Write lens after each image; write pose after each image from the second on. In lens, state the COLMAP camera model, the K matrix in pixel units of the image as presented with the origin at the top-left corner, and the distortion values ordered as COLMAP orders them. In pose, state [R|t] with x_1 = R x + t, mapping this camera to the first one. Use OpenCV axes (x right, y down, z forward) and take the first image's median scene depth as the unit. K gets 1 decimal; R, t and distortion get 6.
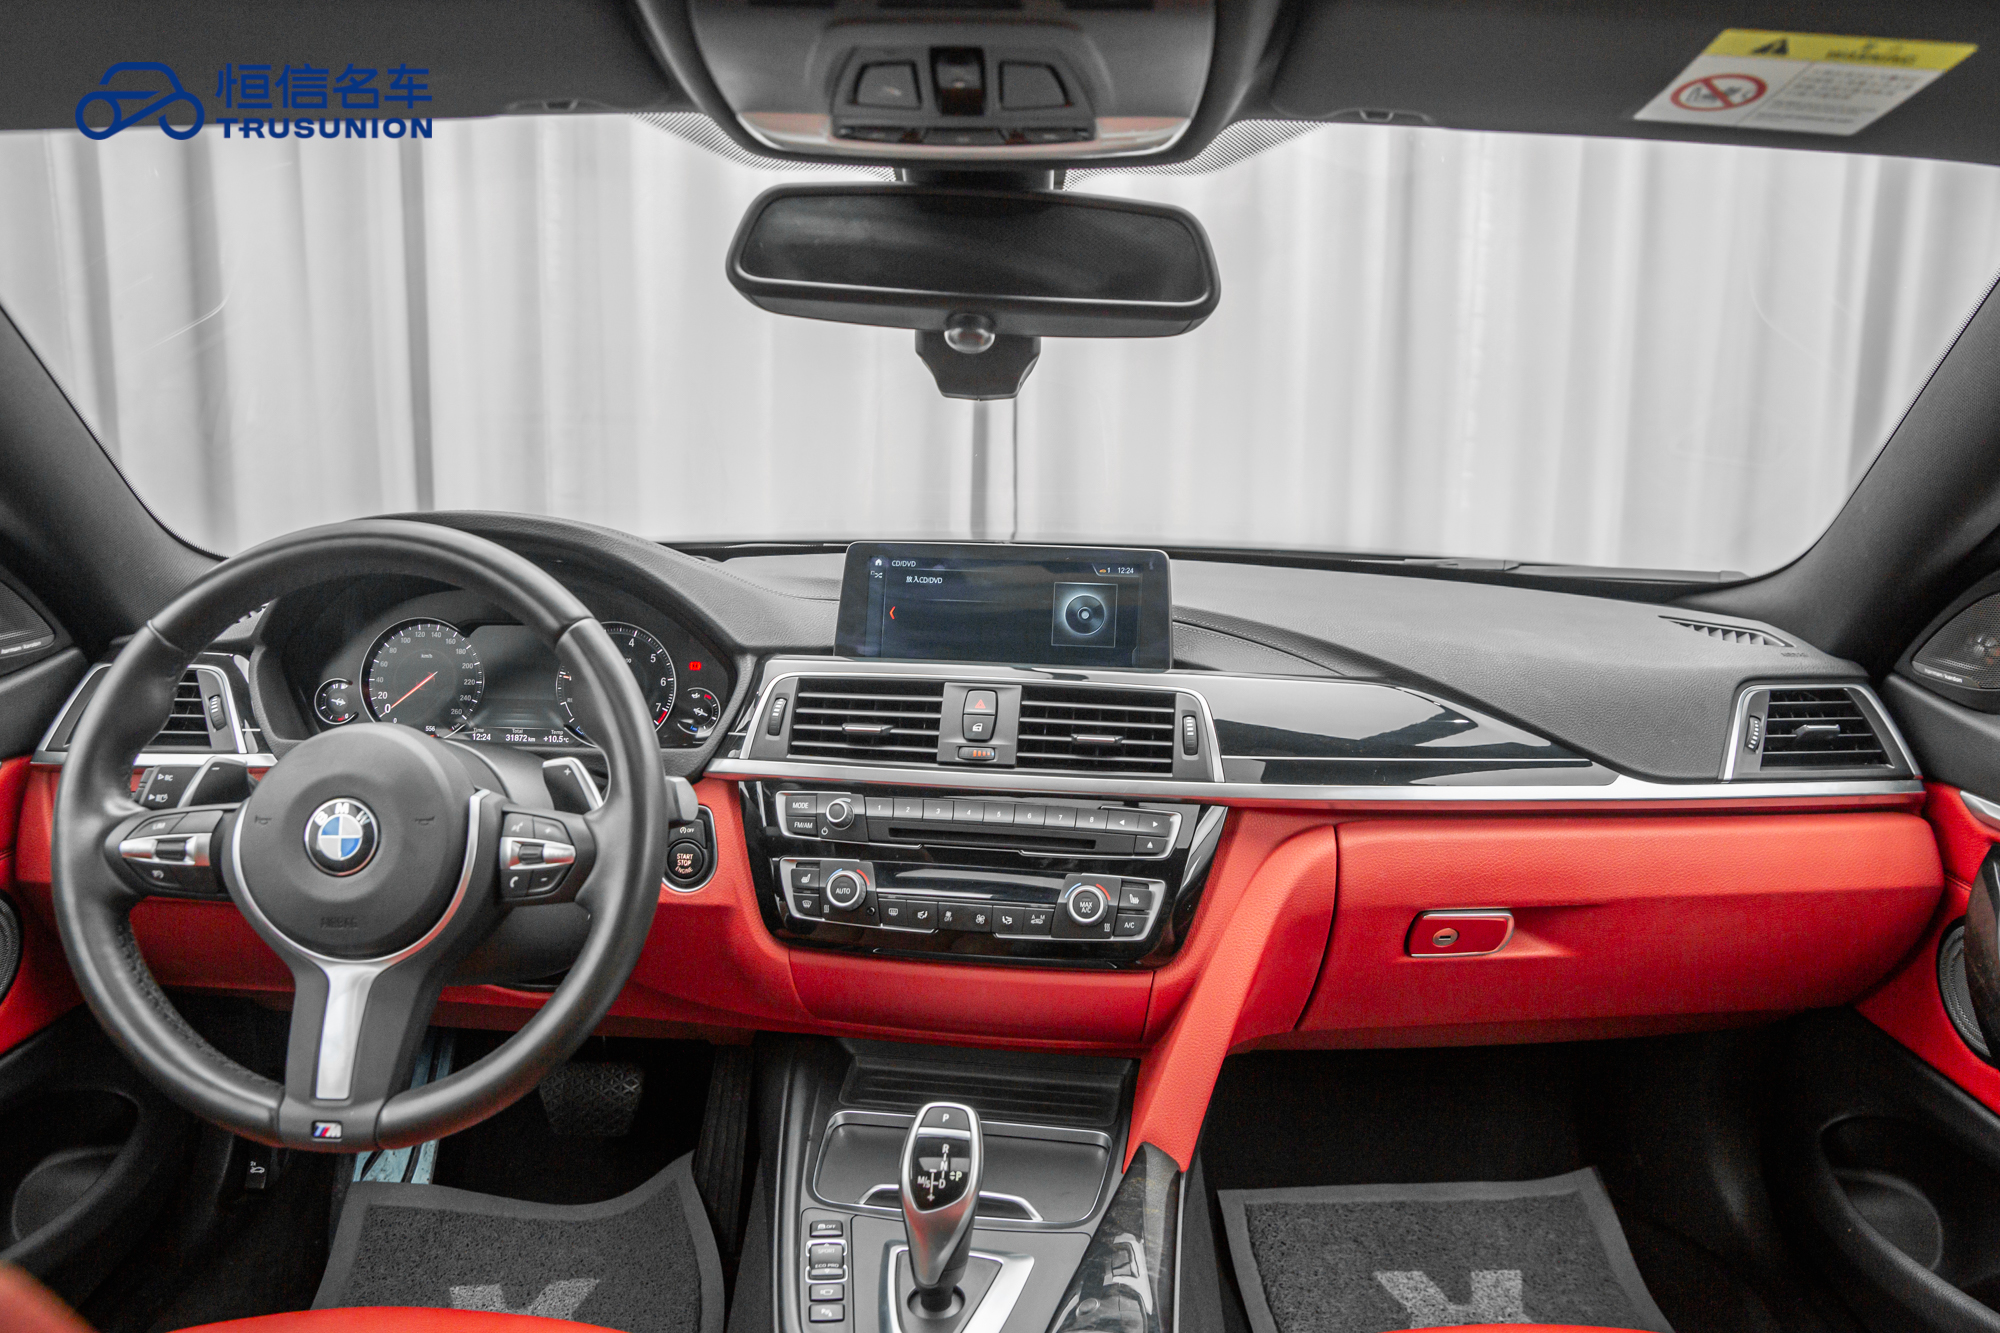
lens RADIAL K [[1366.9, 0, 1001.2], [0, 1366.9, 669.6], [0, 0, 1]] dist [-0.099907, 0.033189]
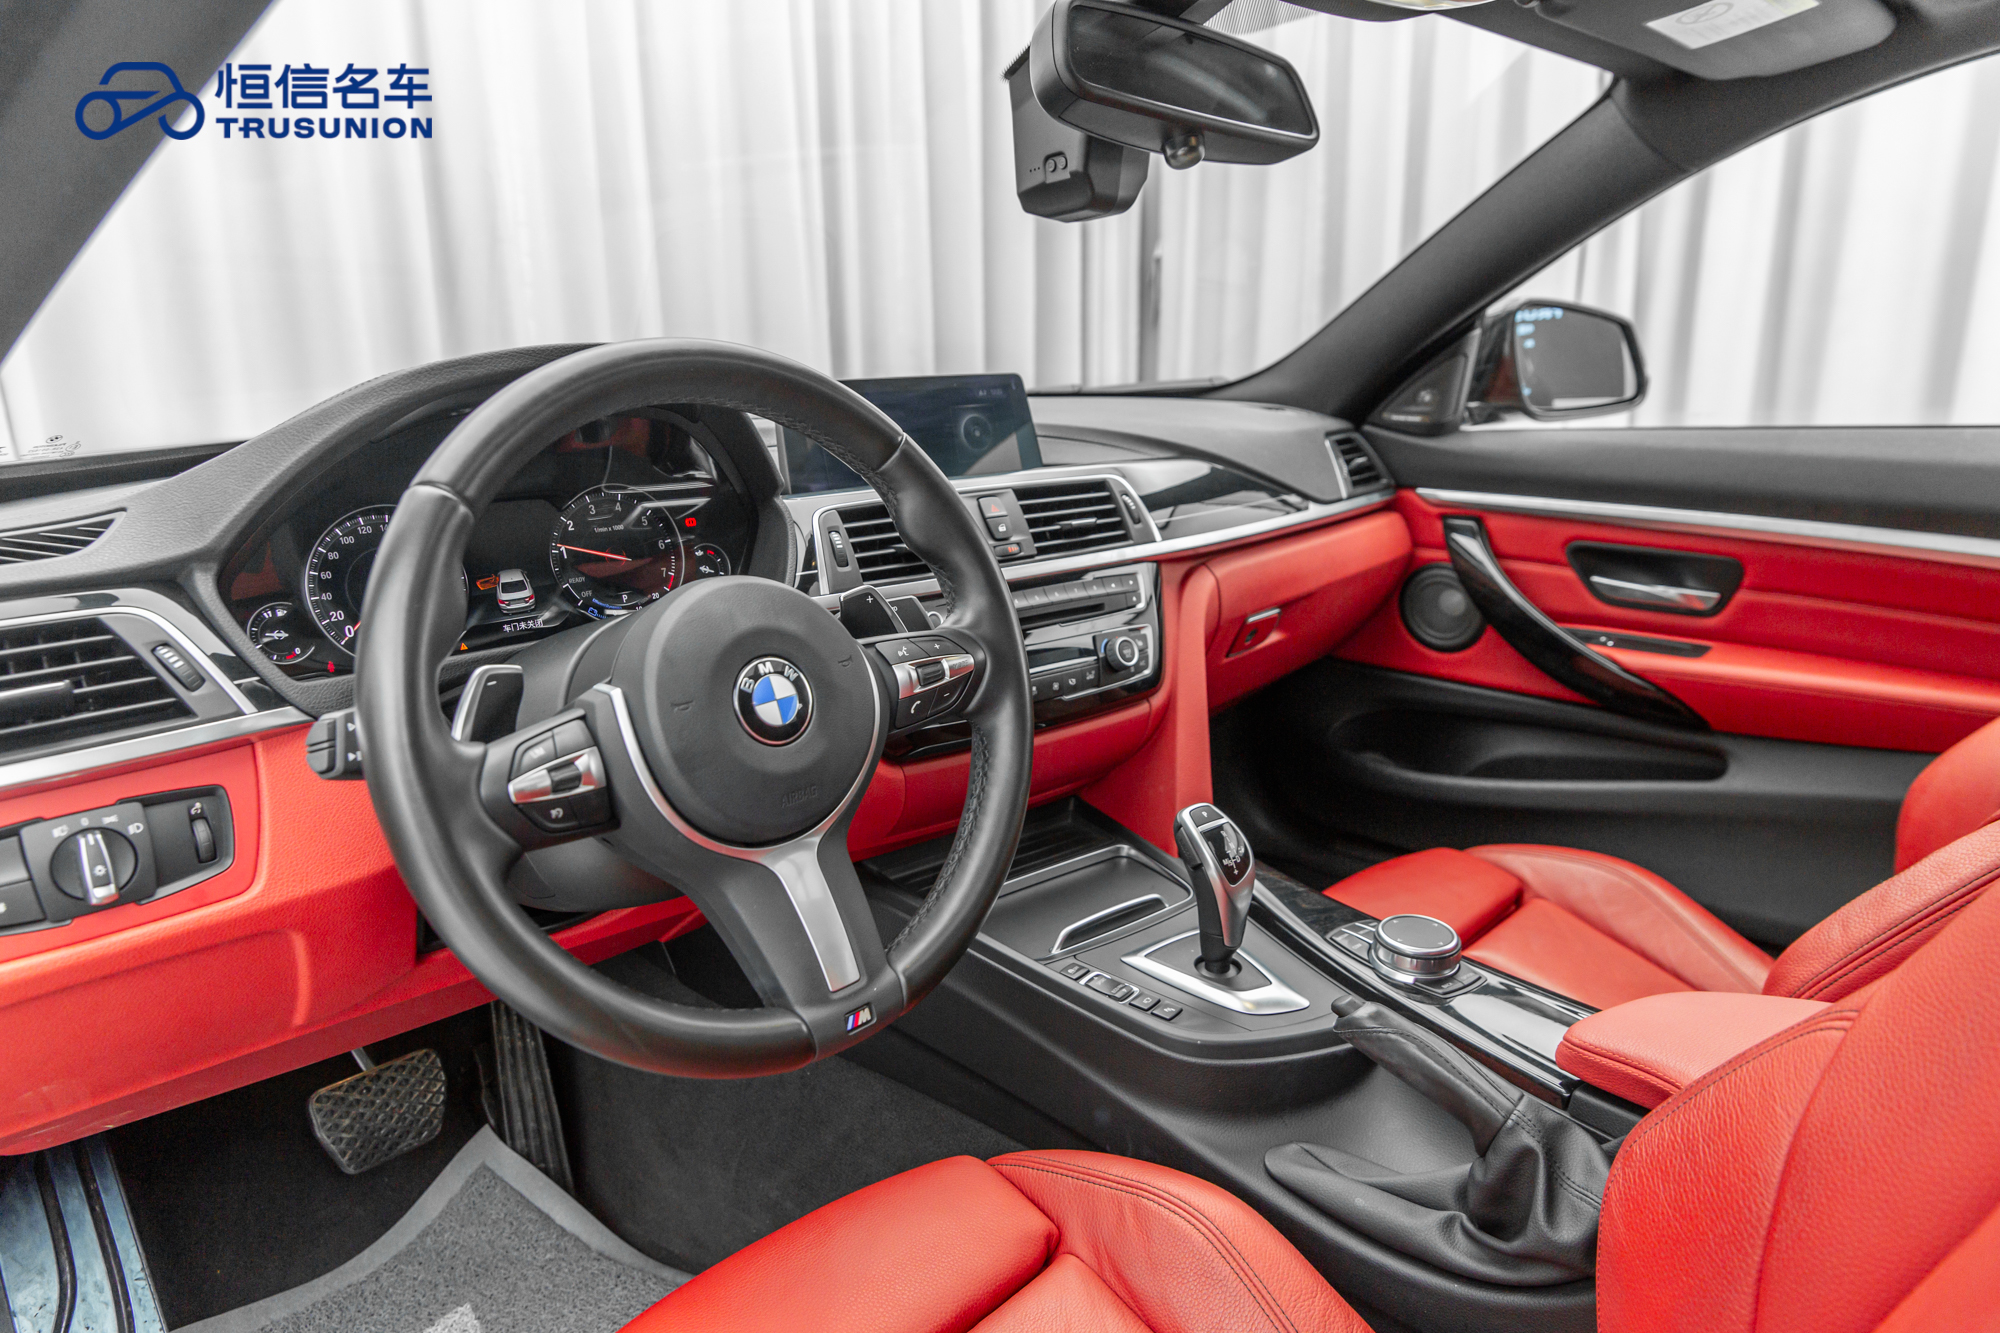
lens RADIAL K [[1285.5, 0, 960.2], [0, 1285.5, 672.9], [0, 0, 1]] dist [-0.000319, 0.000966]
pose [[0.716028, -0.209153, 0.666003, -0.782456], [0.162229, 0.977796, 0.132656, 0.012830], [-0.678960, 0.013059, 0.734059, 0.242296]]
